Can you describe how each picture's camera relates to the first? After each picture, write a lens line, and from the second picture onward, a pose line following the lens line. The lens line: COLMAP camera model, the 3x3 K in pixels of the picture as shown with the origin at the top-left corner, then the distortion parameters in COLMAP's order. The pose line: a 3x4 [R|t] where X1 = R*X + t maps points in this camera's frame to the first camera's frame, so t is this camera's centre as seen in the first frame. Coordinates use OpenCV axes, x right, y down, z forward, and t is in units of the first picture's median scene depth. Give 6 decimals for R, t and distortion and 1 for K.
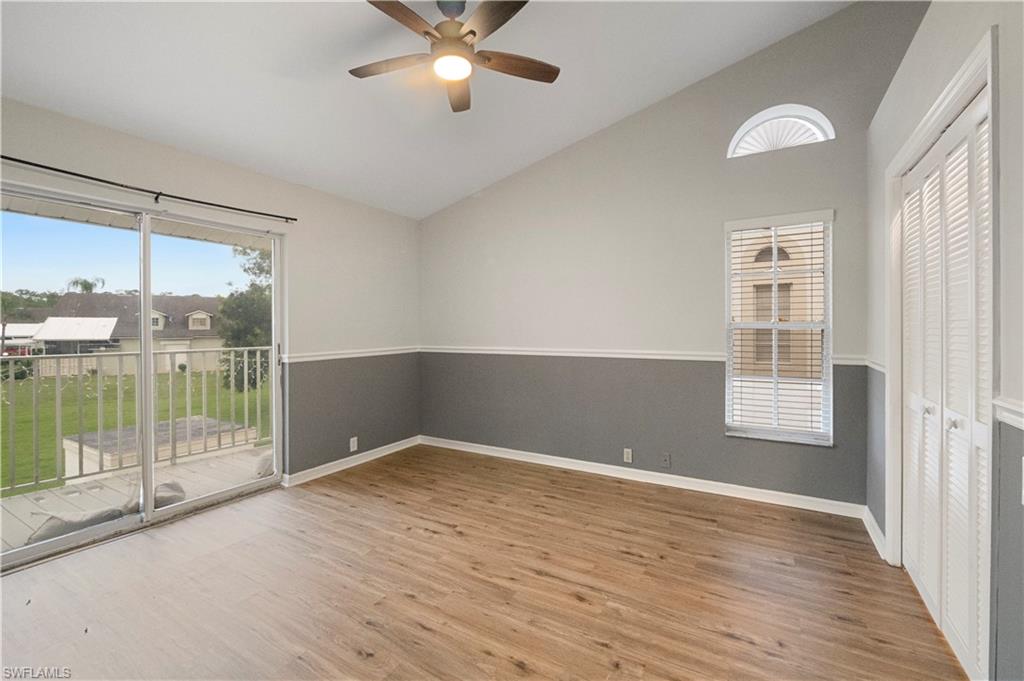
lens RADIAL K [[435.6, 0, 505.9], [0, 435.6, 324.8], [0, 0, 1]] dist [-0.001592, -0.000873]
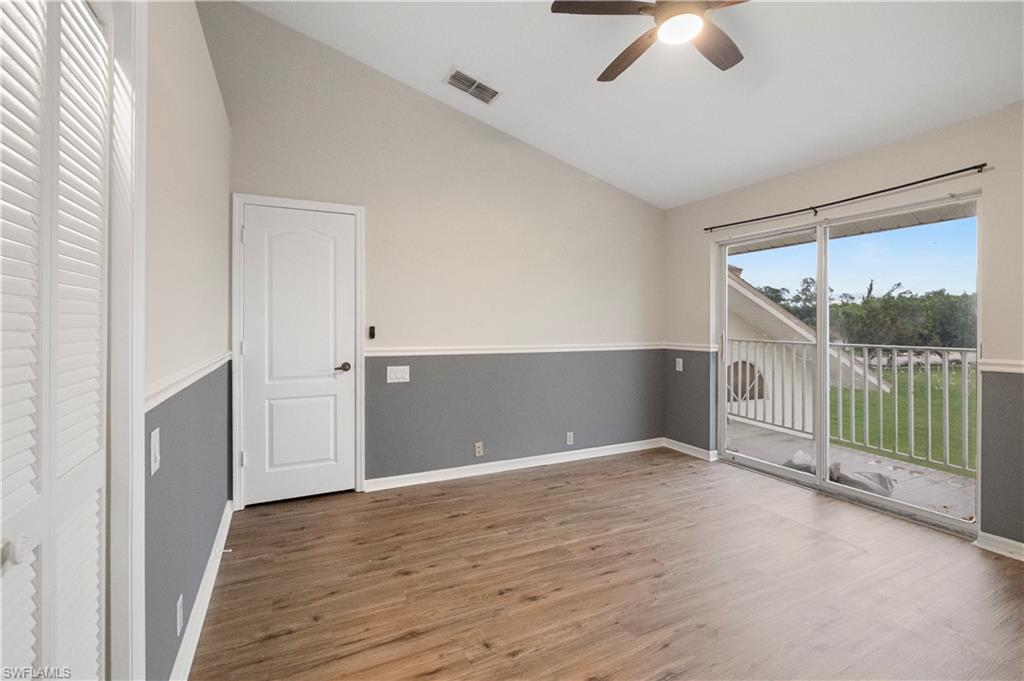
lens RADIAL K [[435.6, 0, 505.9], [0, 435.6, 324.8], [0, 0, 1]] dist [-0.001592, -0.000873]
pose [[-0.523950, 0.001436, -0.851748, 0.787752], [0.003681, 0.999993, -0.000579, 0.014514], [0.851741, -0.003439, -0.523952, 1.121350]]
